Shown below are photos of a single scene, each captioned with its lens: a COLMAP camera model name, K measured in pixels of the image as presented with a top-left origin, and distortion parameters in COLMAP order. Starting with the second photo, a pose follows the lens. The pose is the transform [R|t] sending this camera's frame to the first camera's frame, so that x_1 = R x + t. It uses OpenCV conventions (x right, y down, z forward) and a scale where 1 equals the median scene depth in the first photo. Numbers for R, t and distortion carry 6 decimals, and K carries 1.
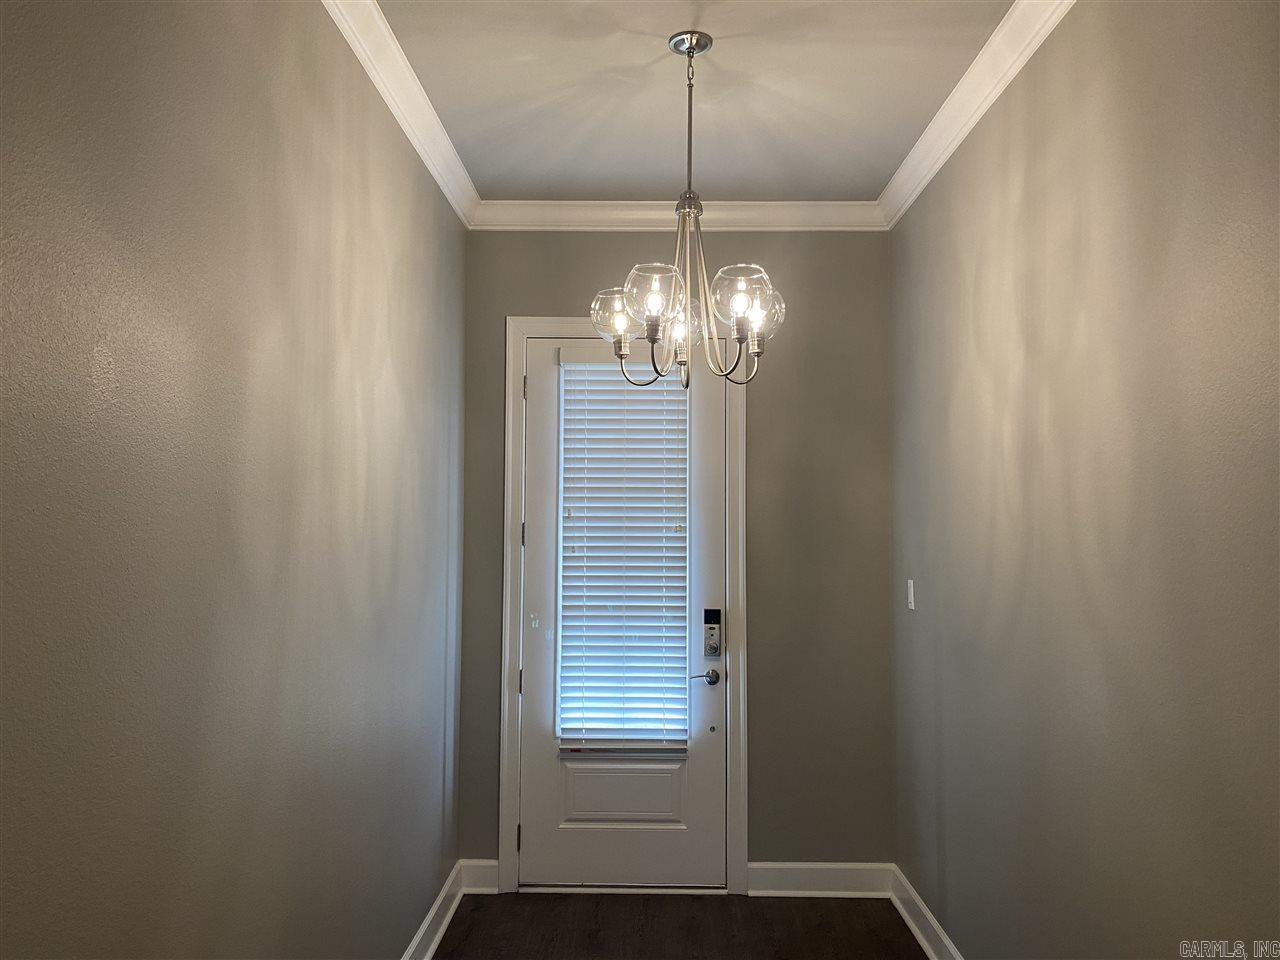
lens RADIAL K [[968.0, 0, 638.3], [0, 968.0, 483.8], [0, 0, 1]] dist [0.038709, -0.046764]
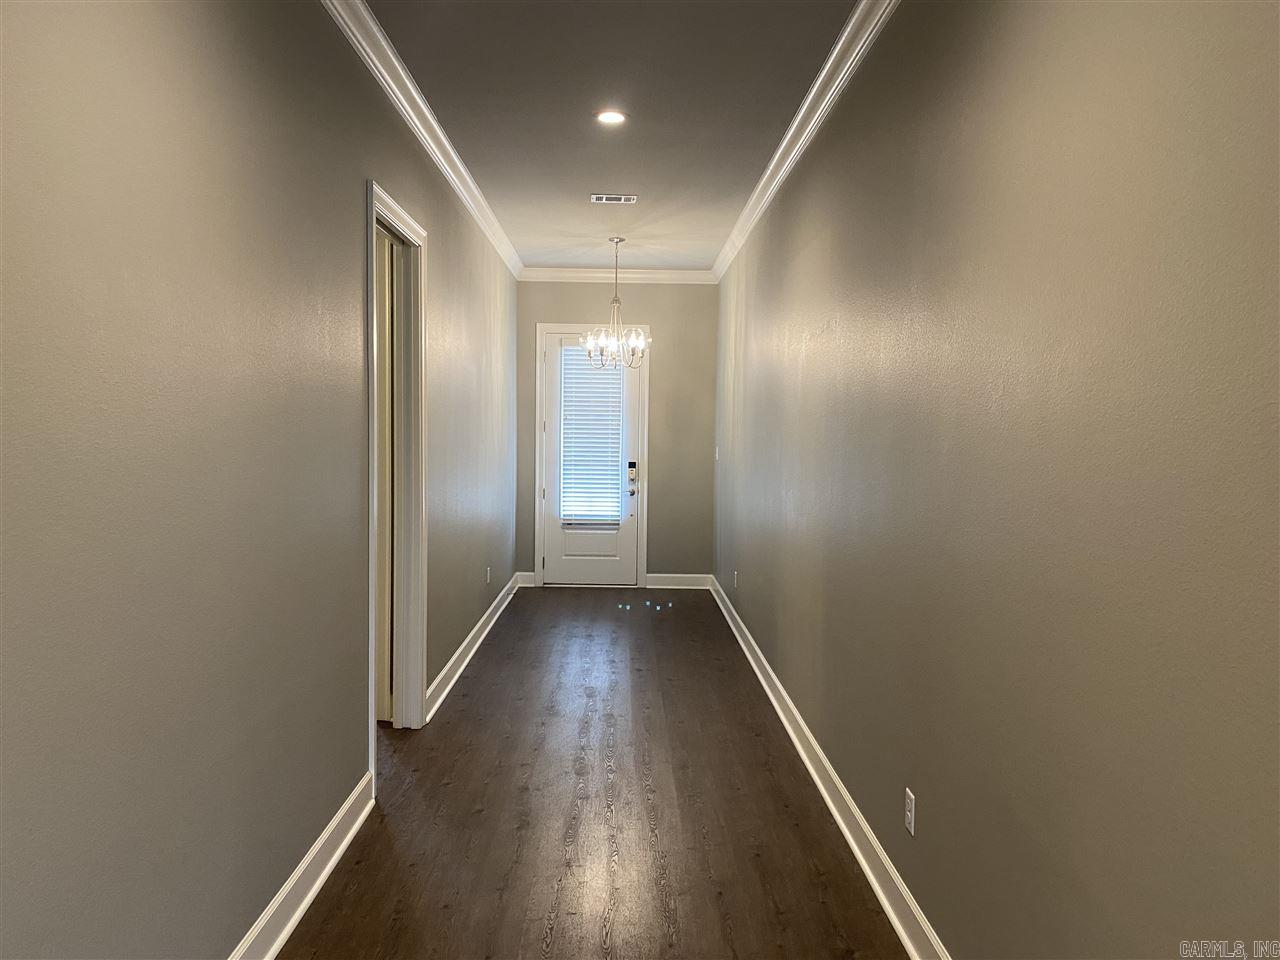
lens RADIAL K [[968.0, 0, 640.6], [0, 968.0, 478.3], [0, 0, 1]] dist [0.038709, -0.046764]
pose [[0.999427, 0.006932, 0.033129, 0.023678], [-0.009743, 0.996296, 0.085439, -0.019464], [-0.032414, -0.085713, 0.995792, -1.186216]]
